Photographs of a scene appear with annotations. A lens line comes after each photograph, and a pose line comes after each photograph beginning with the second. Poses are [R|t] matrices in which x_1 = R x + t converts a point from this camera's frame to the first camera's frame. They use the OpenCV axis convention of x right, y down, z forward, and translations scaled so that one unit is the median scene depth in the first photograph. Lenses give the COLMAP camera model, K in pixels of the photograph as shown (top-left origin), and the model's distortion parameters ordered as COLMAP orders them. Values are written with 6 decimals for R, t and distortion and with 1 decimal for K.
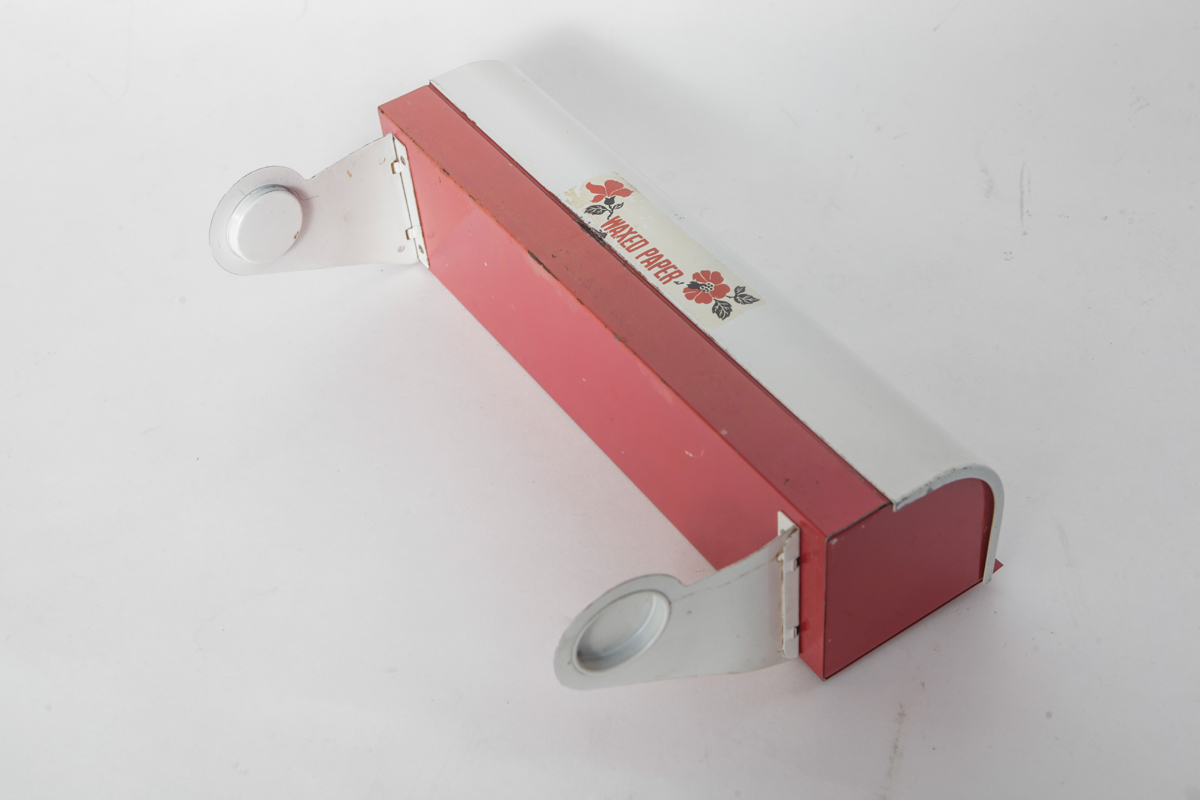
lens RADIAL K [[1727.0, 0, 601.3], [0, 1727.0, 399.3], [0, 0, 1]] dist [-0.092713, 0.000000]
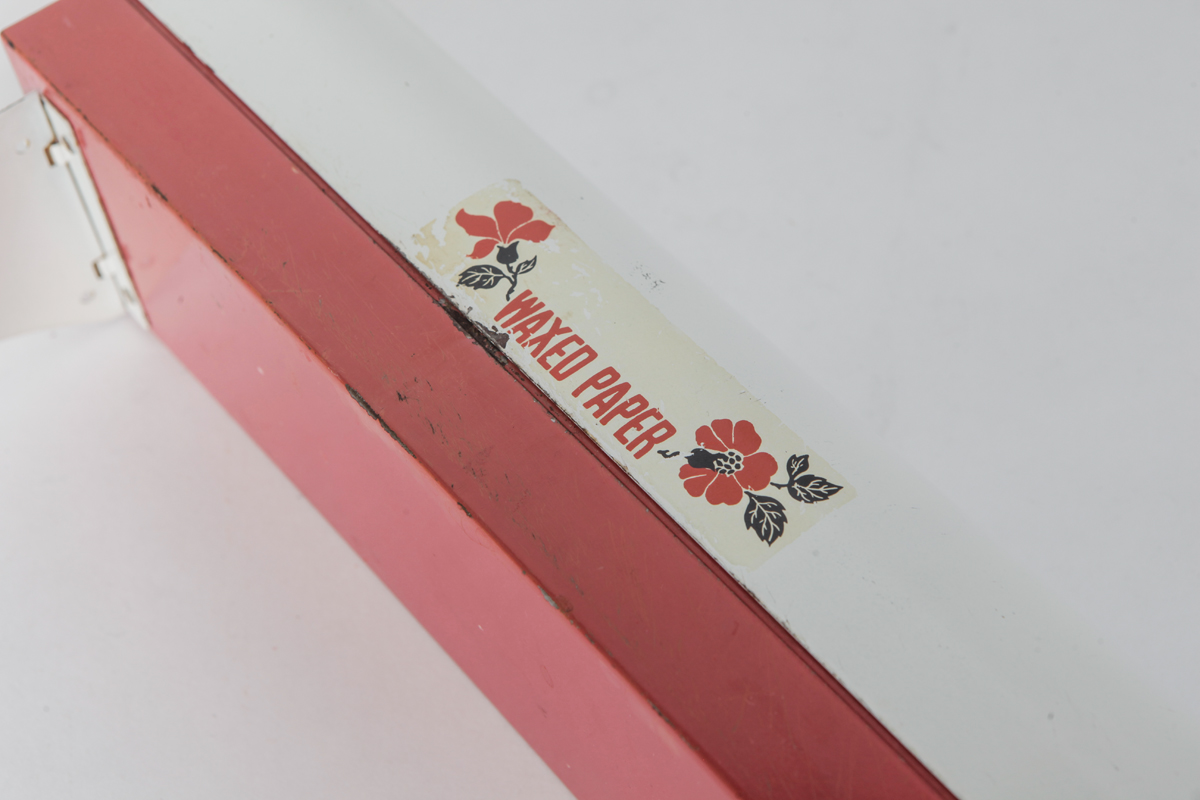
lens RADIAL K [[2345.9, 0, 599.6], [0, 2345.9, 399.2], [0, 0, 1]] dist [0.297428, 0.000000]
pose [[0.996267, -0.068291, 0.052807, -0.007308], [0.060168, 0.987964, 0.142503, -0.172924], [-0.061903, -0.138794, 0.988385, 0.353792]]
